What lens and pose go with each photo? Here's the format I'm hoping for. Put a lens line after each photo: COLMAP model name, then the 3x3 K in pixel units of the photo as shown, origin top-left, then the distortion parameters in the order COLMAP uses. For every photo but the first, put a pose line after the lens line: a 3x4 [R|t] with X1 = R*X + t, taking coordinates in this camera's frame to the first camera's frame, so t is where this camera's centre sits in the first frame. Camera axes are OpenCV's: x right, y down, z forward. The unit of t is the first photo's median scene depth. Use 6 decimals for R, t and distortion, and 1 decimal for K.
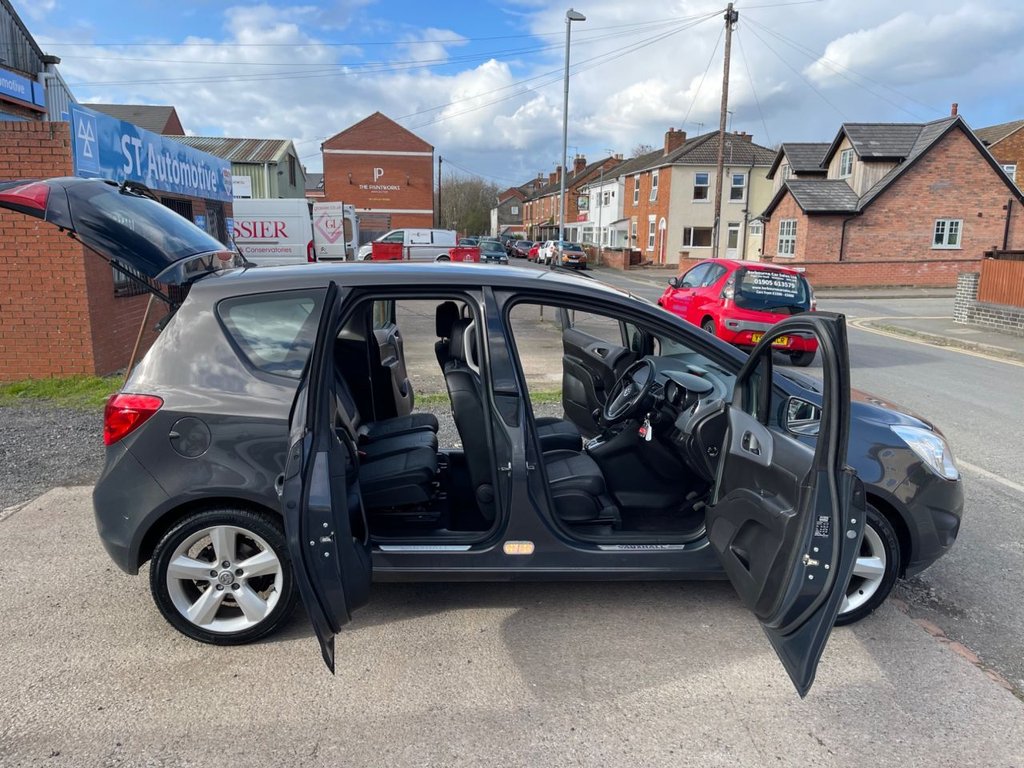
lens RADIAL K [[769.4, 0, 509.0], [0, 769.4, 387.3], [0, 0, 1]] dist [0.080193, -0.107215]
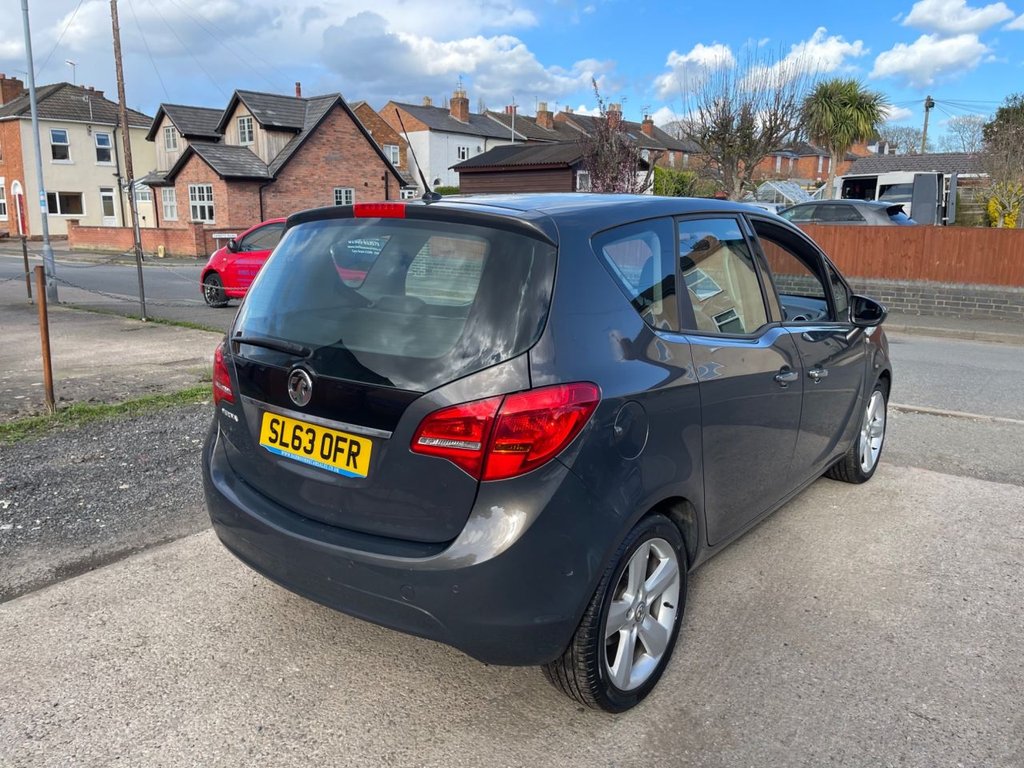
lens RADIAL K [[769.4, 0, 508.1], [0, 769.4, 375.2], [0, 0, 1]] dist [0.080193, -0.107215]
pose [[0.683258, -0.158573, 0.712751, -0.112917], [0.143530, 0.986257, 0.081832, -0.006960], [-0.715932, 0.046389, 0.696628, 0.067581]]
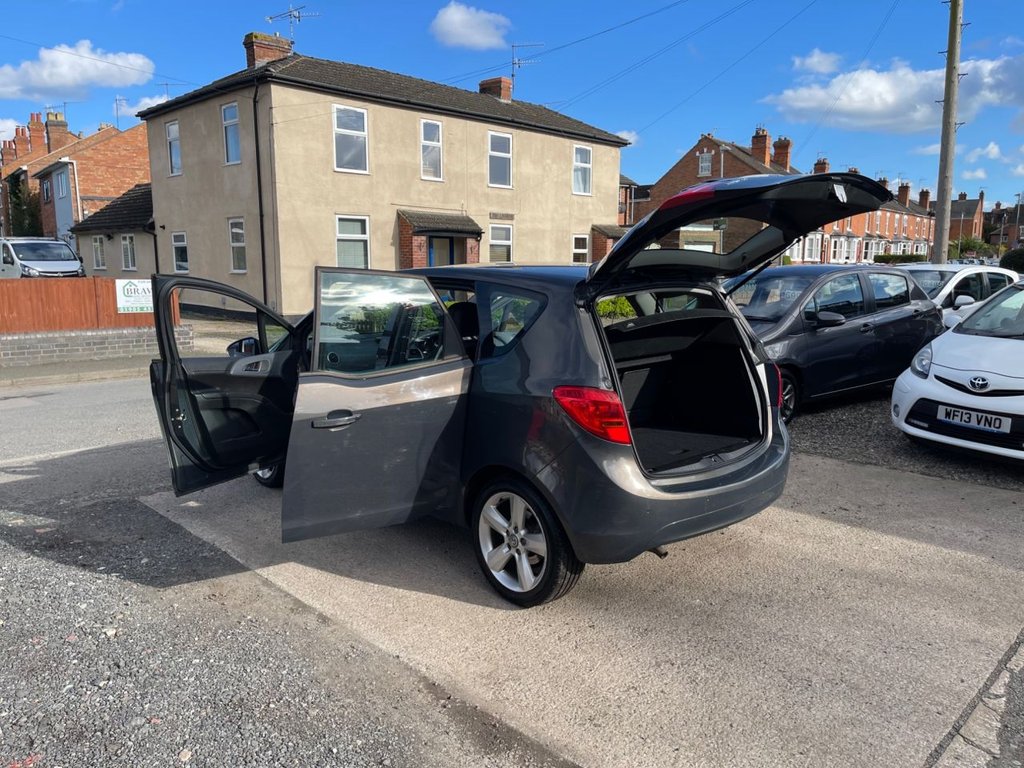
lens RADIAL K [[769.4, 0, 518.4], [0, 769.4, 381.5], [0, 0, 1]] dist [0.080193, -0.107215]
pose [[-0.628002, -0.131274, 0.767060, -0.147574], [0.142850, 0.949476, 0.279445, -0.045865], [-0.764989, 0.285067, -0.577520, 0.247894]]
